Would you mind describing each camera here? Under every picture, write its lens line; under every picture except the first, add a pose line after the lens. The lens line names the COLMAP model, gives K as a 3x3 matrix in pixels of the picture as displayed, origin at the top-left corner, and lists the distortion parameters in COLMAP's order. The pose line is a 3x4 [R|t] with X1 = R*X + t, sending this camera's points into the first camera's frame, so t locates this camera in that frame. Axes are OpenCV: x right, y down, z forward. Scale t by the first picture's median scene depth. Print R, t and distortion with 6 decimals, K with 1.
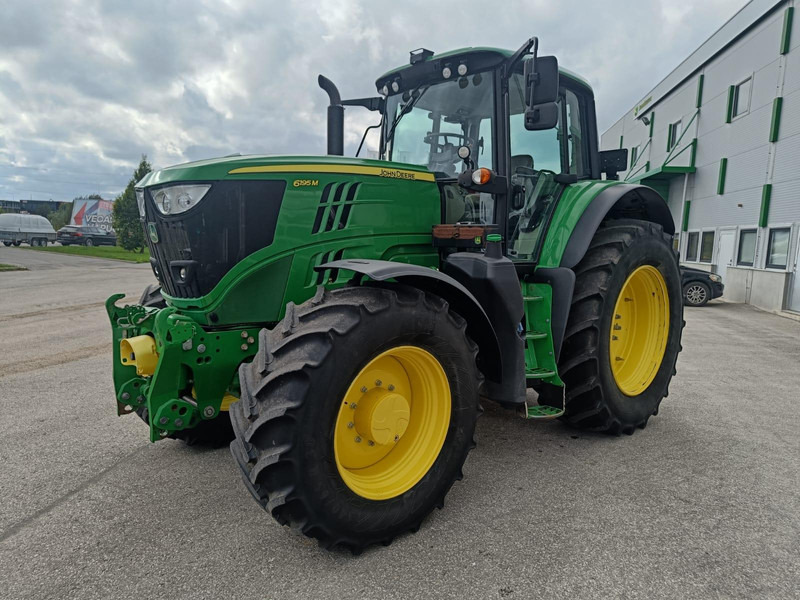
lens RADIAL K [[568.1, 0, 400.3], [0, 568.1, 304.5], [0, 0, 1]] dist [0.020235, -0.004121]
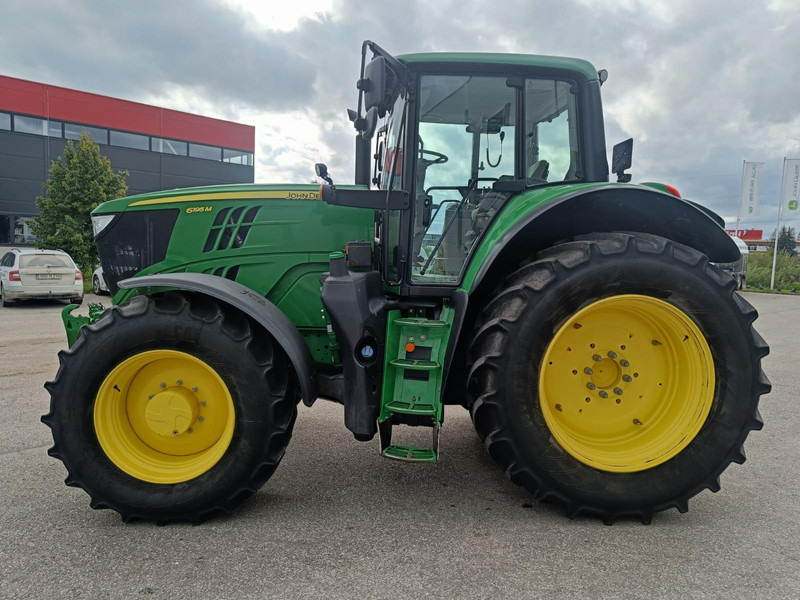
lens RADIAL K [[568.1, 0, 400.3], [0, 568.1, 304.5], [0, 0, 1]] dist [0.020235, -0.004121]
pose [[0.776946, 0.052782, -0.627351, 0.892268], [-0.080723, 0.996606, -0.016123, -0.029314], [0.624371, 0.063169, 0.778569, 0.336275]]
